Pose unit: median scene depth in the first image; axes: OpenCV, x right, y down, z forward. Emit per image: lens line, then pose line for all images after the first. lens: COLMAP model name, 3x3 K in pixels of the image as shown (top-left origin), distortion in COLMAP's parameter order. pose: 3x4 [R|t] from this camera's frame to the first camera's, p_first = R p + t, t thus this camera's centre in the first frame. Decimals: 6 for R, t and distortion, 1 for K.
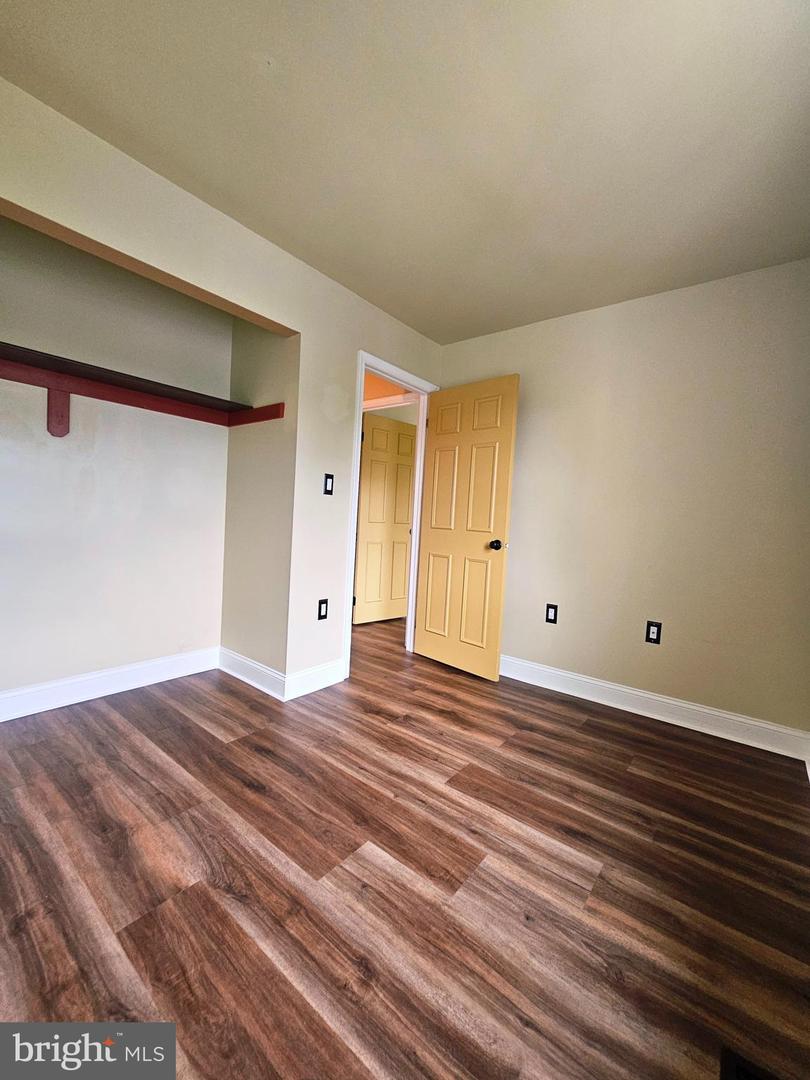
lens RADIAL K [[437.0, 0, 398.3], [0, 437.0, 537.4], [0, 0, 1]] dist [-0.000892, -0.000308]
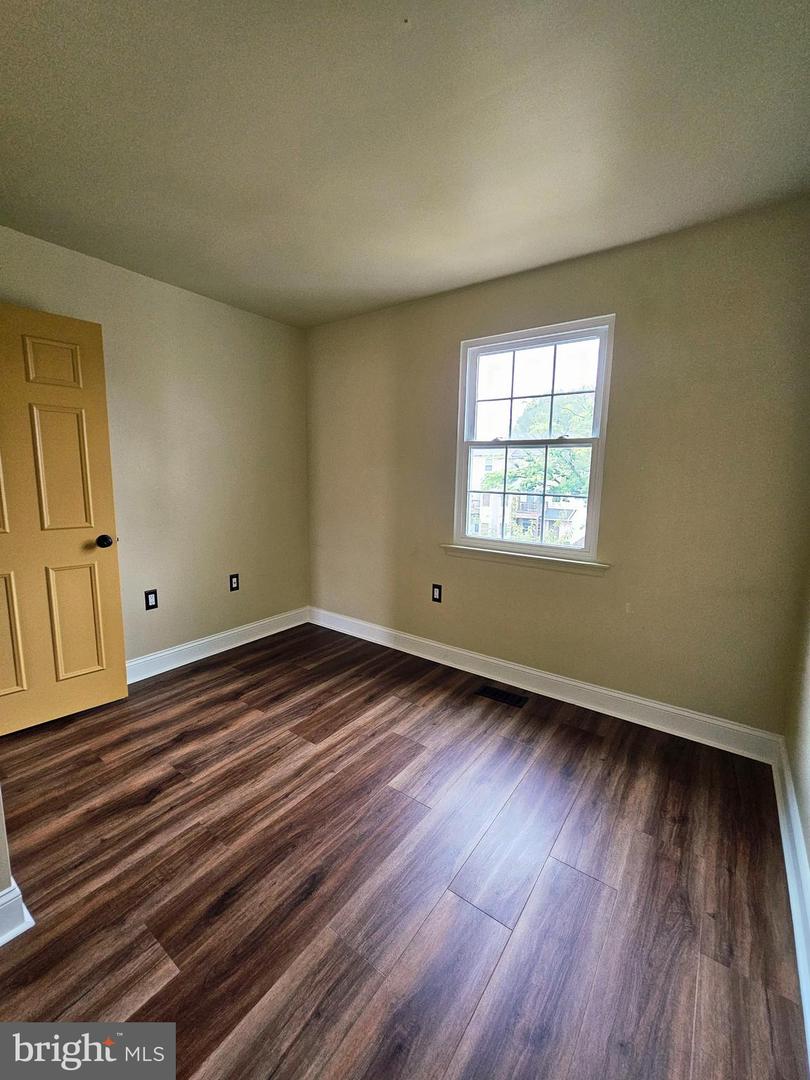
lens RADIAL K [[437.0, 0, 398.3], [0, 437.0, 537.4], [0, 0, 1]] dist [-0.000892, -0.000308]
pose [[-0.034928, -0.196535, 0.979874, -0.834013], [0.030031, 0.979824, 0.197595, -0.190201], [-0.998939, 0.036328, -0.028321, 0.689651]]
